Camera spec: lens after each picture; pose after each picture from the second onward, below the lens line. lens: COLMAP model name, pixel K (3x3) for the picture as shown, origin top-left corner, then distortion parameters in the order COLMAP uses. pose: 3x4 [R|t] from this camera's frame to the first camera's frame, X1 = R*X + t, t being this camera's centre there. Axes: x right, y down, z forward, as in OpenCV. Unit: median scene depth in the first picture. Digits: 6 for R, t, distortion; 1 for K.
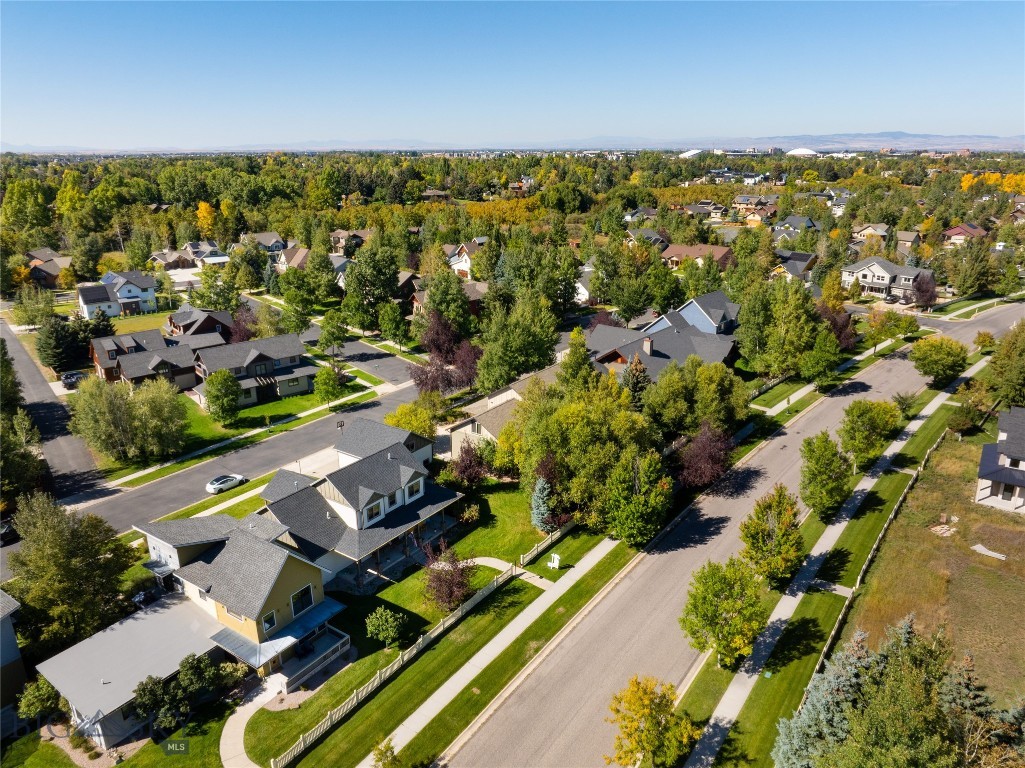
lens RADIAL K [[715.8, 0, 512.5], [0, 715.8, 384.0], [0, 0, 1]] dist [-0.042480, 0.006527]
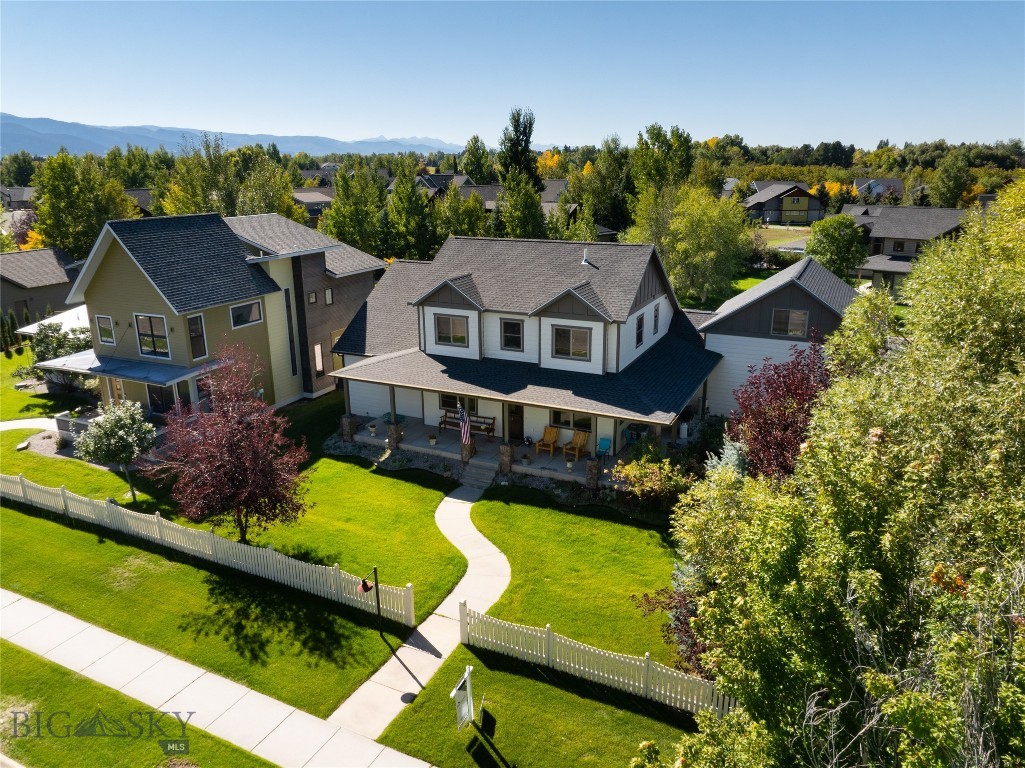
lens RADIAL K [[715.8, 0, 512.5], [0, 715.8, 384.0], [0, 0, 1]] dist [-0.042480, 0.006527]
pose [[0.165077, 0.294312, -0.941345, 0.200637], [-0.311366, 0.921180, 0.233405, 0.071858], [0.935842, 0.254573, 0.243705, 0.733239]]
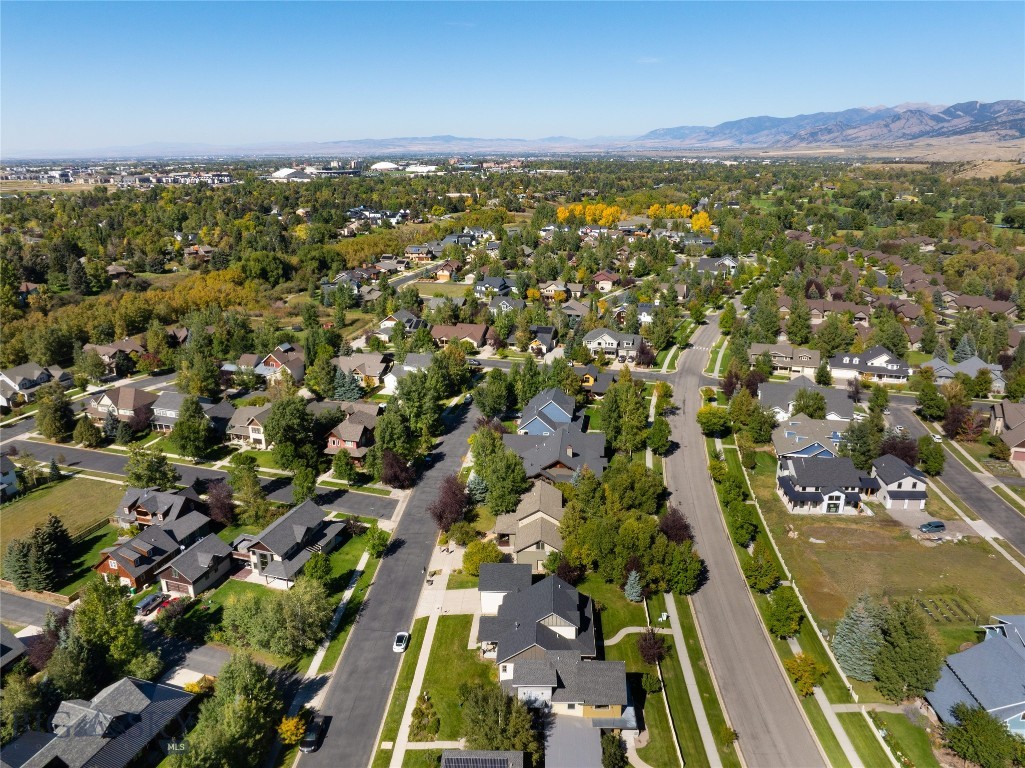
lens RADIAL K [[729.7, 0, 517.7], [0, 729.7, 383.9], [0, 0, 1]] dist [-0.040282, 0.001585]
pose [[0.840033, -0.161915, 0.517811, -0.852790], [0.165772, 0.985385, 0.039193, -0.349750], [-0.516589, 0.052915, 0.854597, -0.280083]]
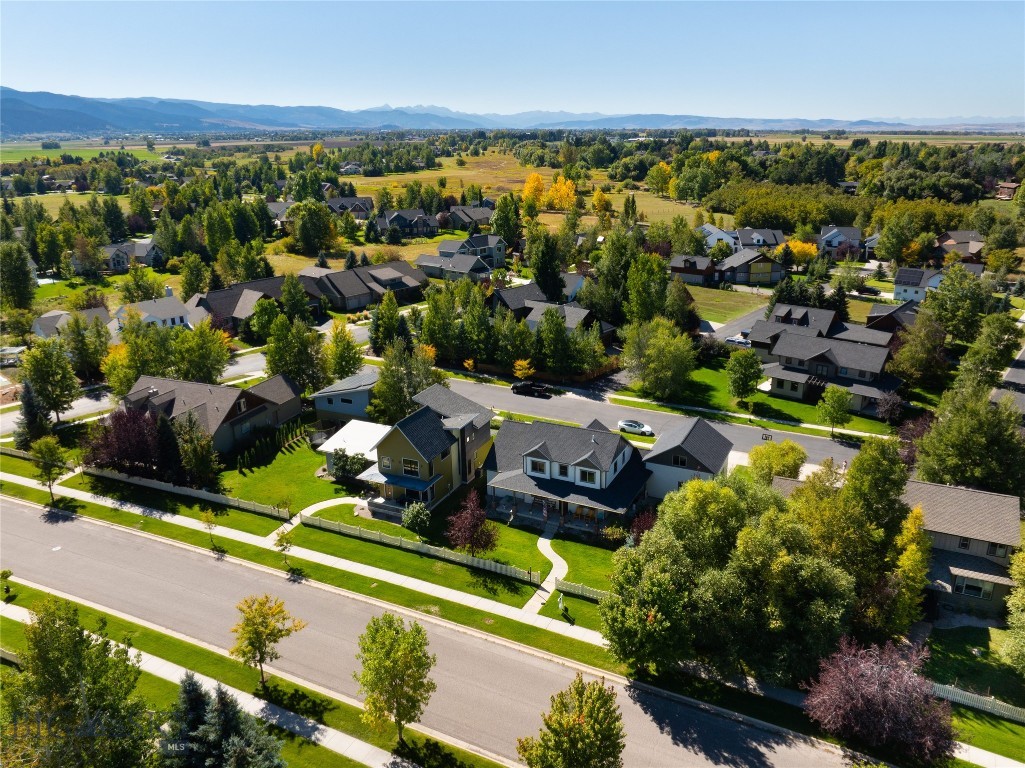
lens RADIAL K [[729.7, 0, 517.7], [0, 729.7, 383.9], [0, 0, 1]] dist [-0.040282, 0.001585]
pose [[0.160008, 0.325481, -0.931912, 0.644331], [-0.304789, 0.914236, 0.266976, -0.183416], [0.938883, 0.241318, 0.245488, 0.517719]]
